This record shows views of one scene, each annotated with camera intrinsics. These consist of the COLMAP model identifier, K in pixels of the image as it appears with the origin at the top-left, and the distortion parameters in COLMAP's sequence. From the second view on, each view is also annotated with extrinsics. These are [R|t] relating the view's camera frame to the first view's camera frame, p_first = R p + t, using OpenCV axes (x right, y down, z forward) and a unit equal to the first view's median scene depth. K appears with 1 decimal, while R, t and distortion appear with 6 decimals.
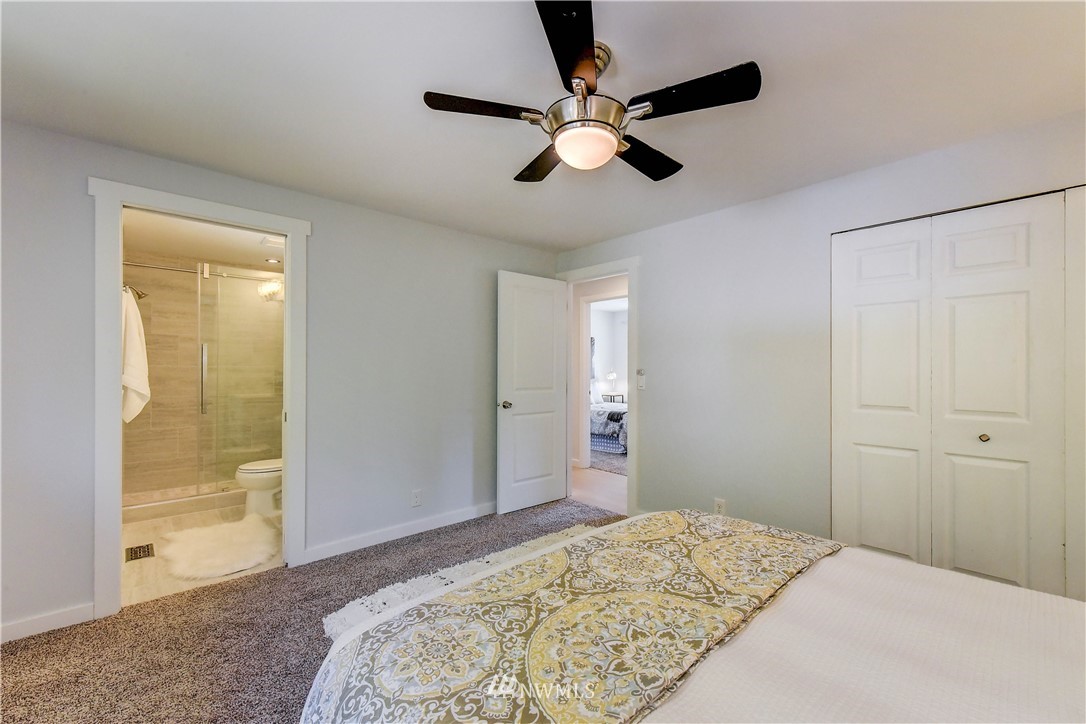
lens RADIAL K [[437.6, 0, 543.0], [0, 437.6, 362.0], [0, 0, 1]] dist [-0.001380, -0.000008]
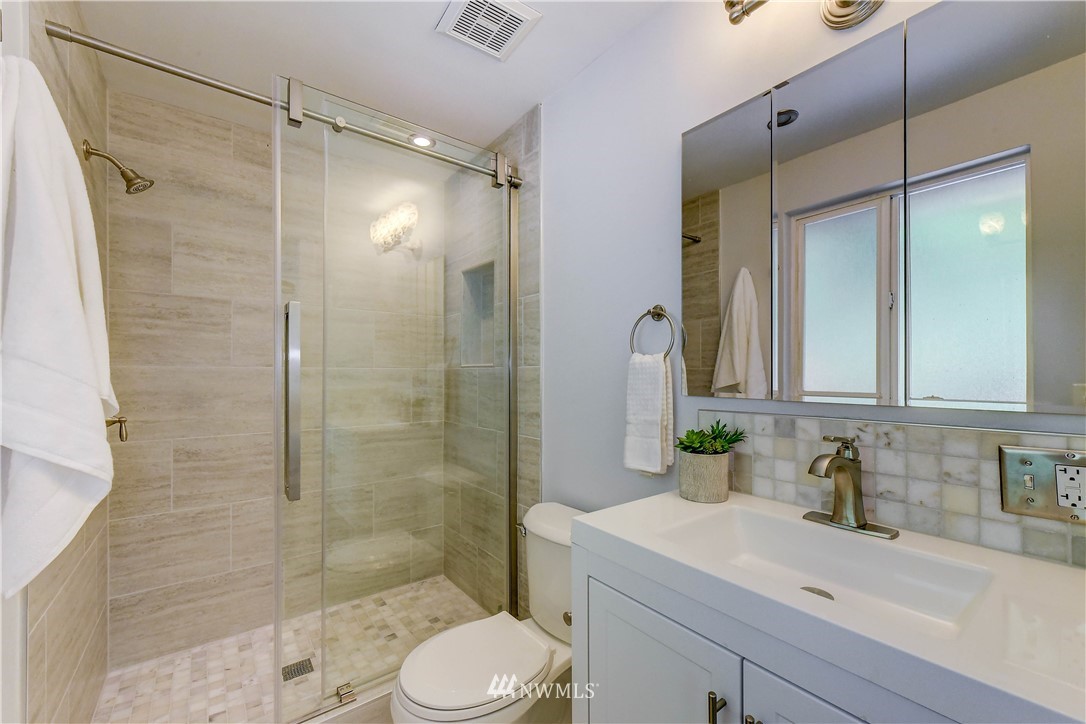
lens RADIAL K [[436.3, 0, 549.2], [0, 436.3, 367.0], [0, 0, 1]] dist [-0.000289, 0.000086]
pose [[0.995777, -0.004416, -0.091701, -0.470325], [0.004410, 0.999990, -0.000265, 0.010257], [0.091701, -0.000140, 0.995787, 0.587374]]
